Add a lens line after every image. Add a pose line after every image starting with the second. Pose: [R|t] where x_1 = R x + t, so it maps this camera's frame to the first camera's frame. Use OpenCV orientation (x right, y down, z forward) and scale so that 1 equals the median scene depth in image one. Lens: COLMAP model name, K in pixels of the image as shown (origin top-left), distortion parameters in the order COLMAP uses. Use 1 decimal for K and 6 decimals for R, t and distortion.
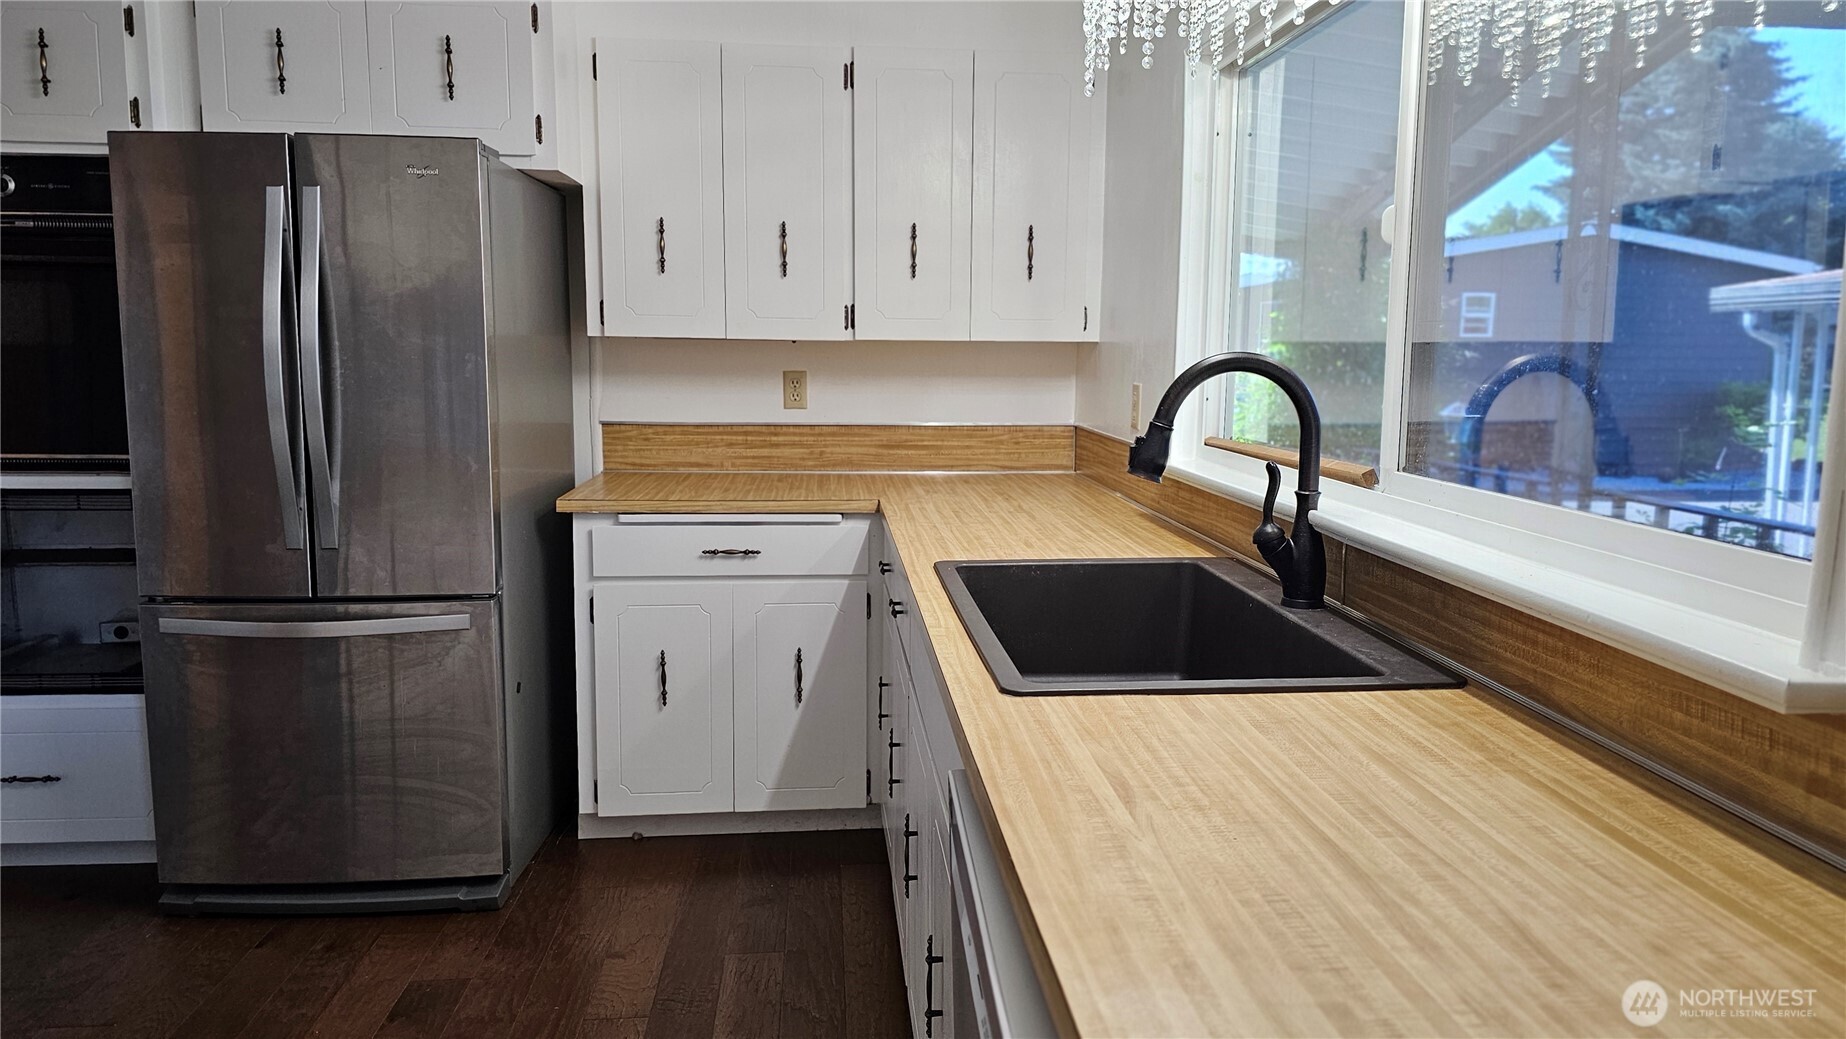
lens RADIAL K [[1248.5, 0, 923.0], [0, 1248.5, 519.5], [0, 0, 1]] dist [0.053975, -0.001562]
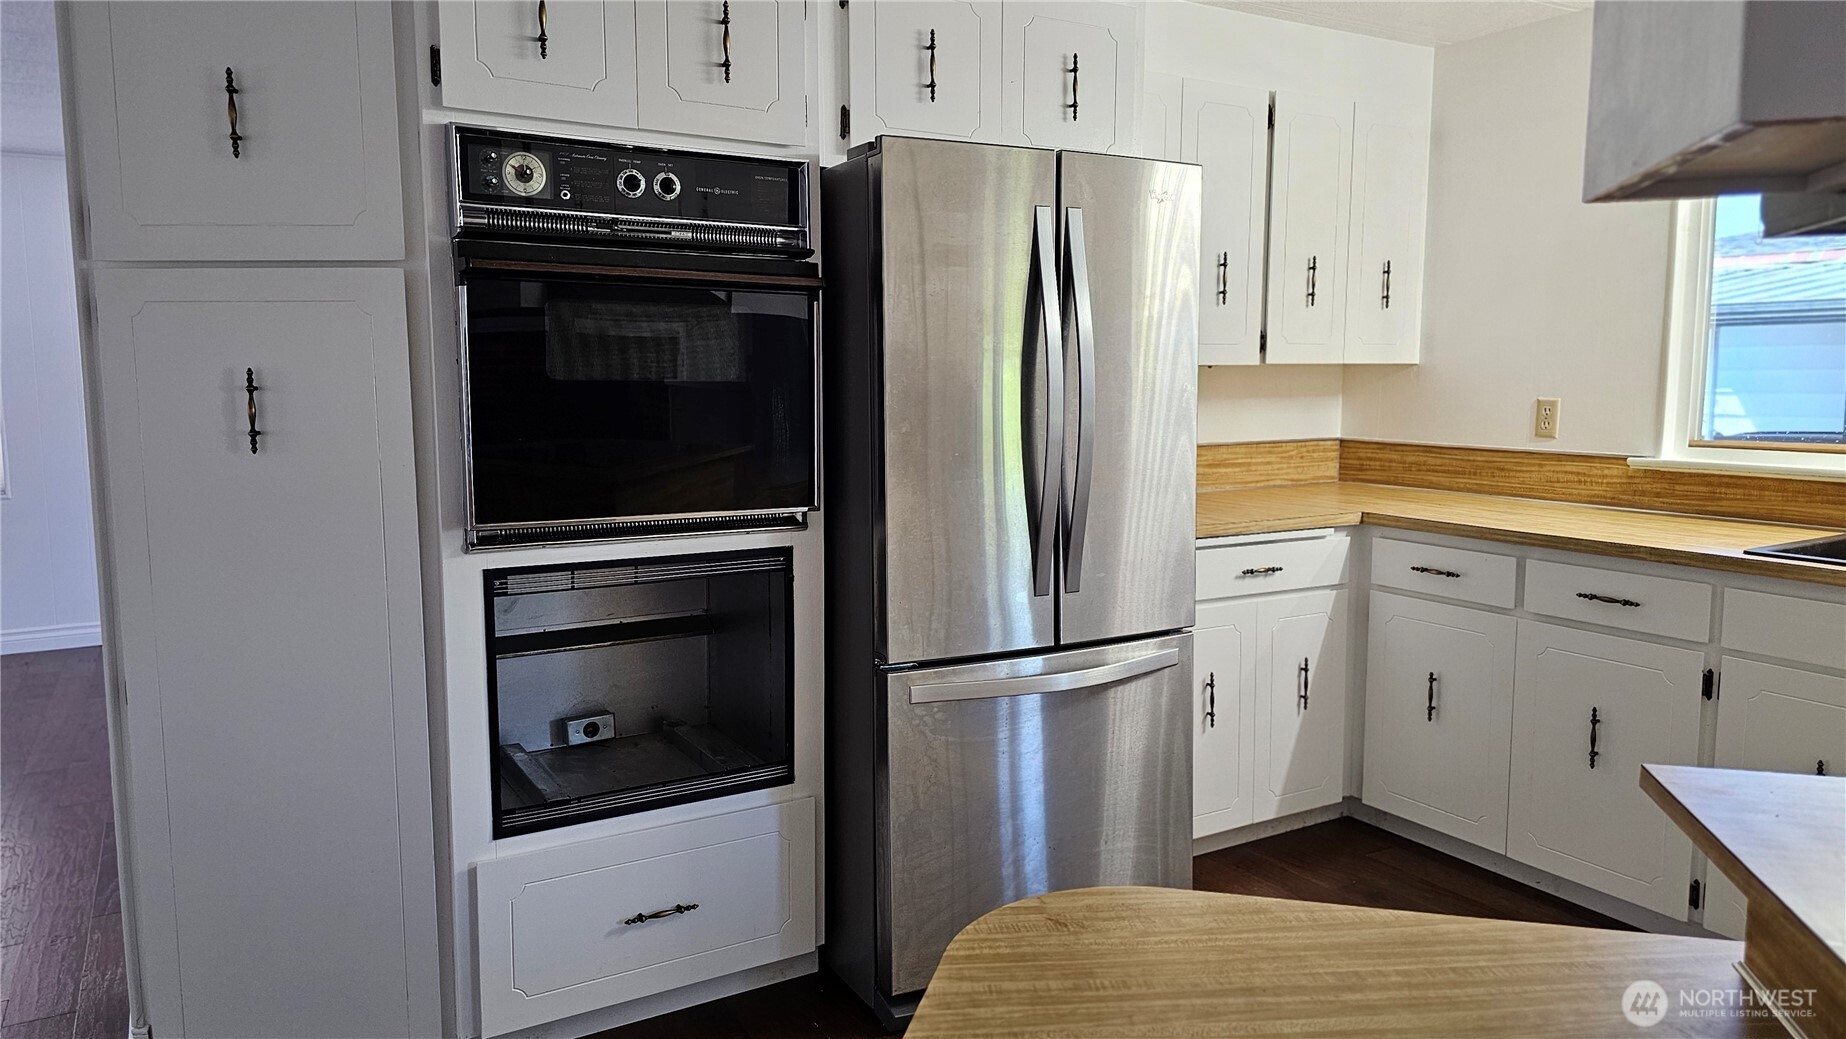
lens RADIAL K [[1248.5, 0, 923.0], [0, 1248.5, 519.5], [0, 0, 1]] dist [0.053975, -0.001562]
pose [[0.900228, -0.057536, 0.431600, -0.801579], [0.065182, 0.997869, -0.002931, -0.029260], [-0.430512, 0.030772, 0.902060, 0.179643]]
